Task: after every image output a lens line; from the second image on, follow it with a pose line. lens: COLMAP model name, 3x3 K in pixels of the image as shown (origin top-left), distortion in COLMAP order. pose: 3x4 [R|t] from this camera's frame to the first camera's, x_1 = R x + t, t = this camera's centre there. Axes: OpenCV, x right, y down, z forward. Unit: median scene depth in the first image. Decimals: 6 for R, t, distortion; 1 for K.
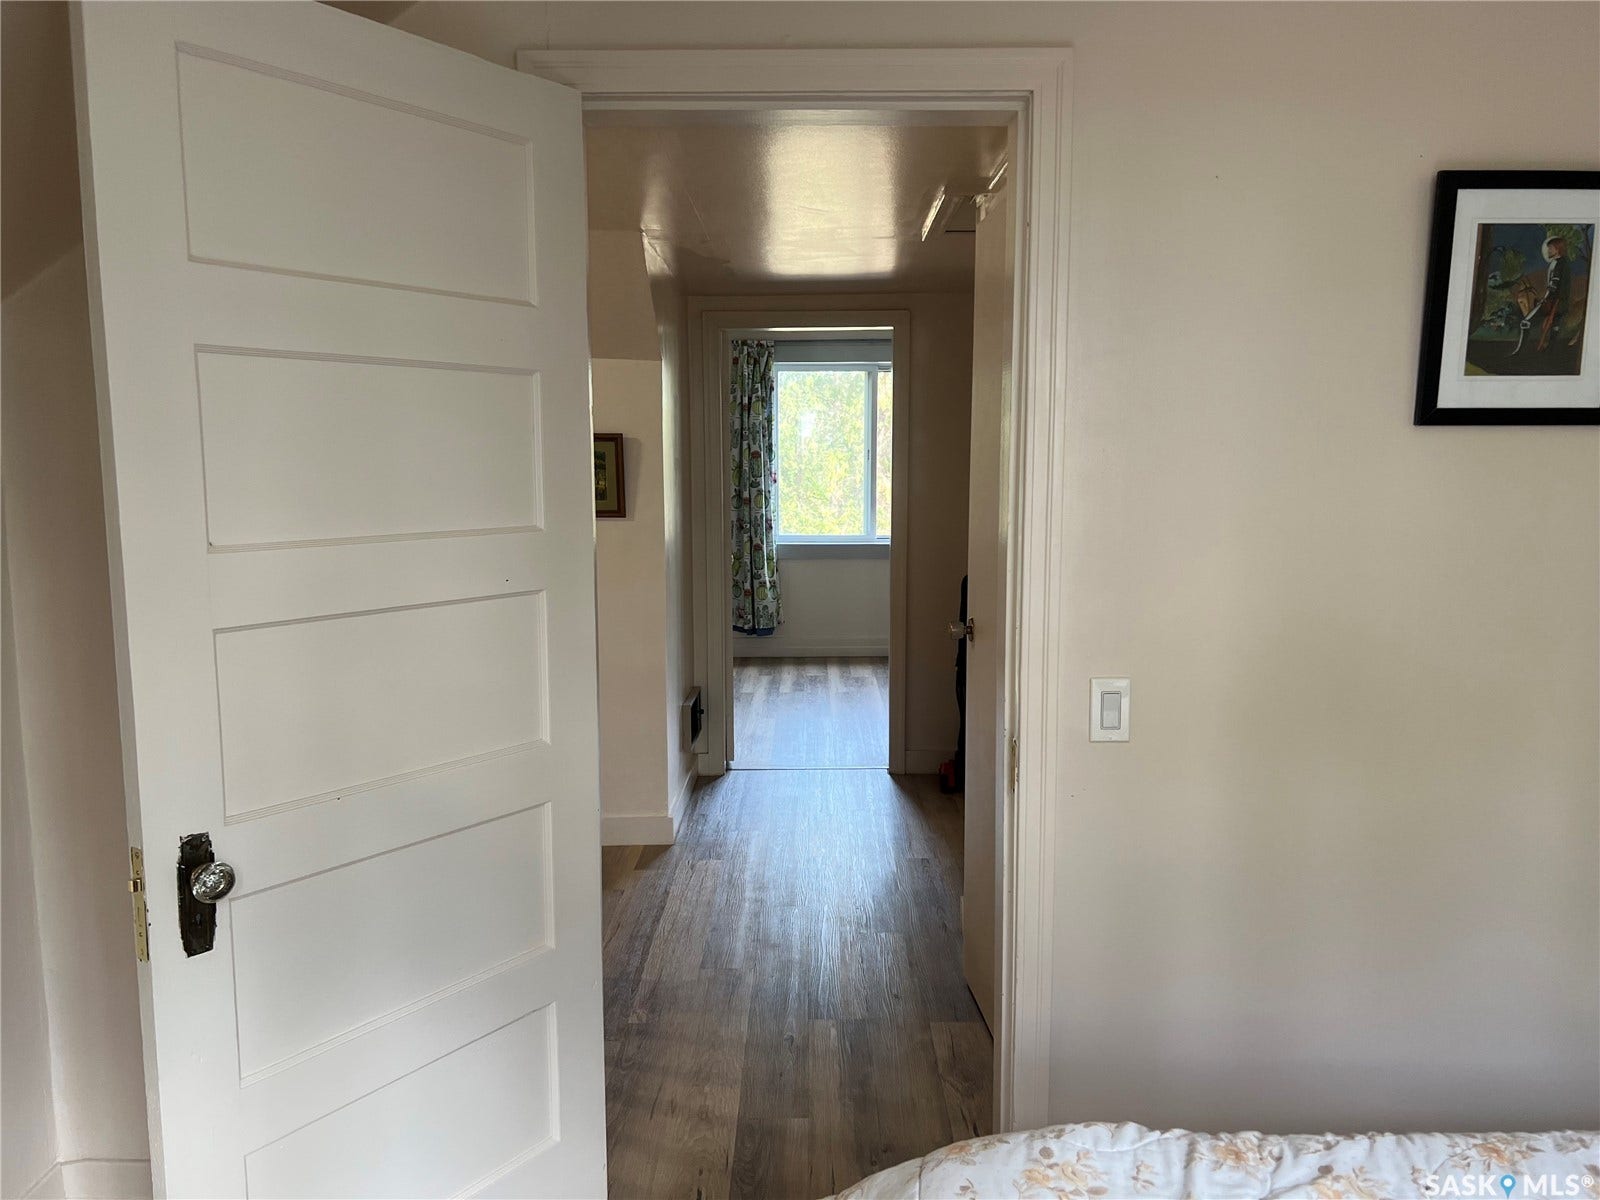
lens RADIAL K [[1205.4, 0, 799.6], [0, 1205.4, 602.1], [0, 0, 1]] dist [0.066470, -0.067314]
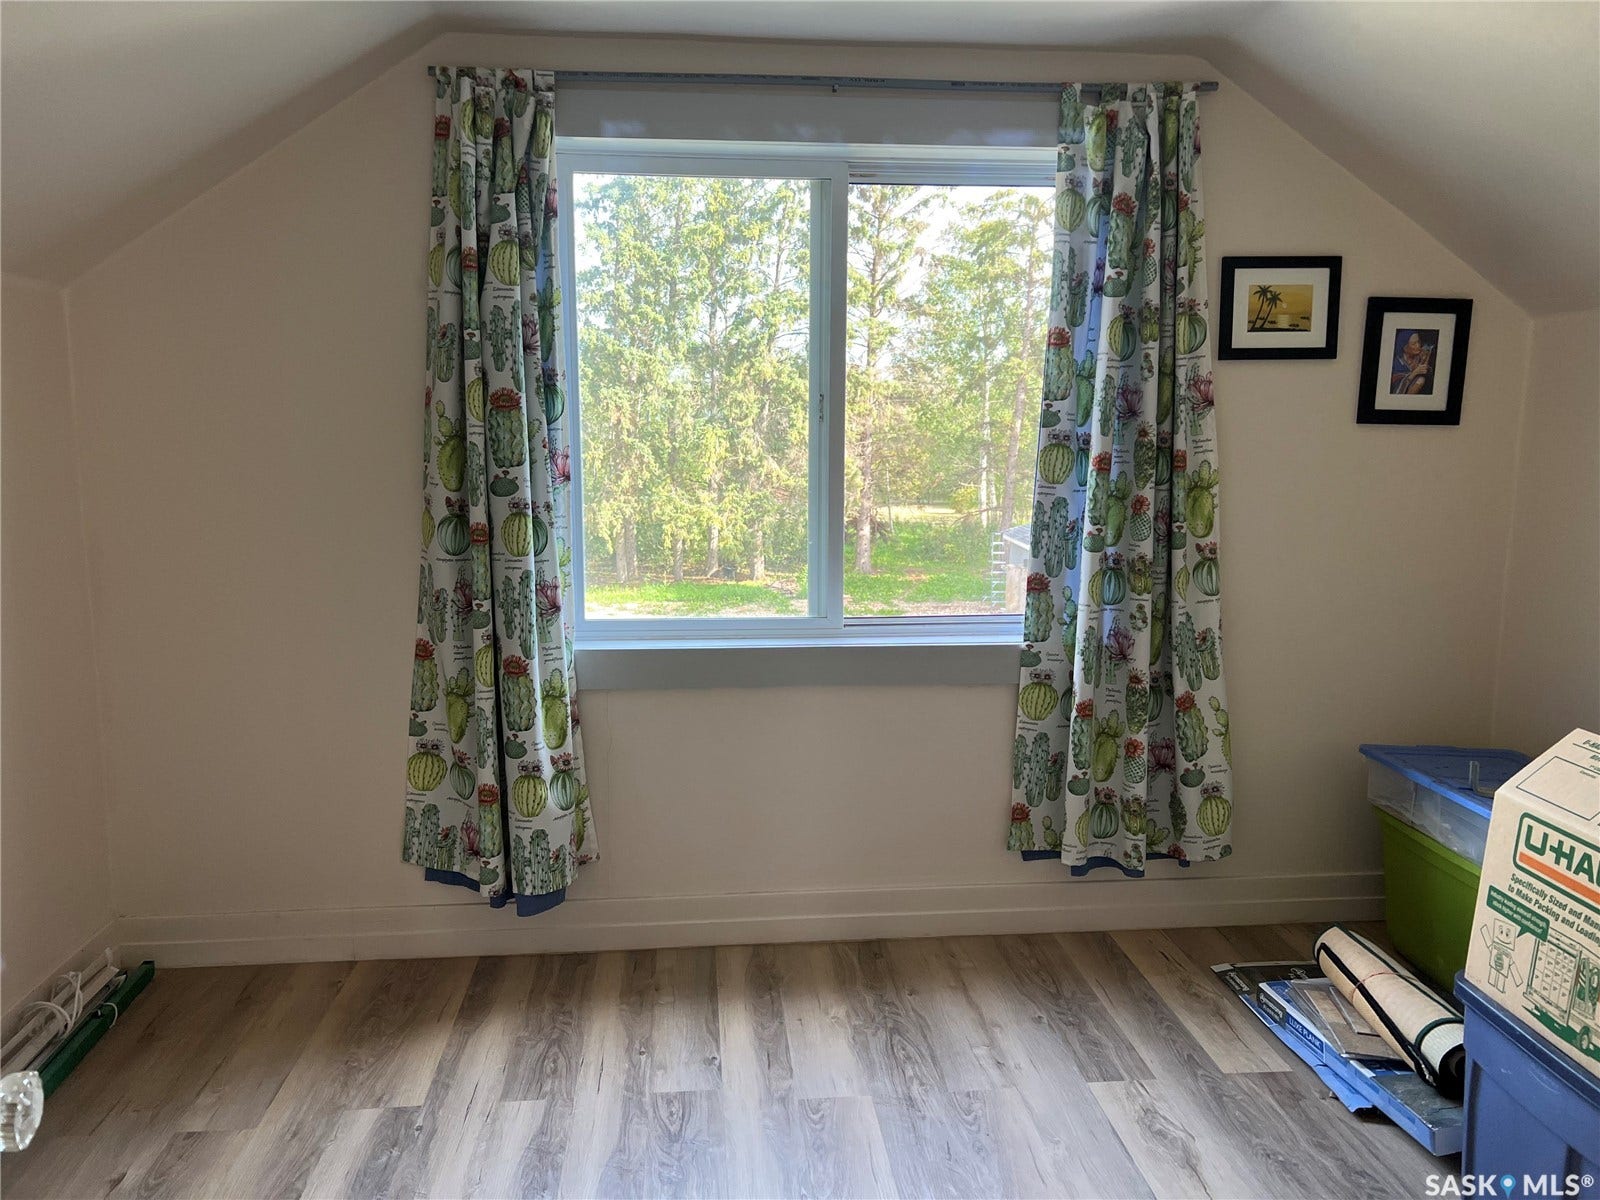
lens RADIAL K [[1205.4, 0, 804.6], [0, 1205.4, 599.2], [0, 0, 1]] dist [0.066470, -0.067314]
pose [[0.994494, -0.010819, 0.104234, 0.012345], [0.009295, 0.999843, 0.015097, -0.069224], [-0.104381, -0.014046, 0.994438, 0.640959]]
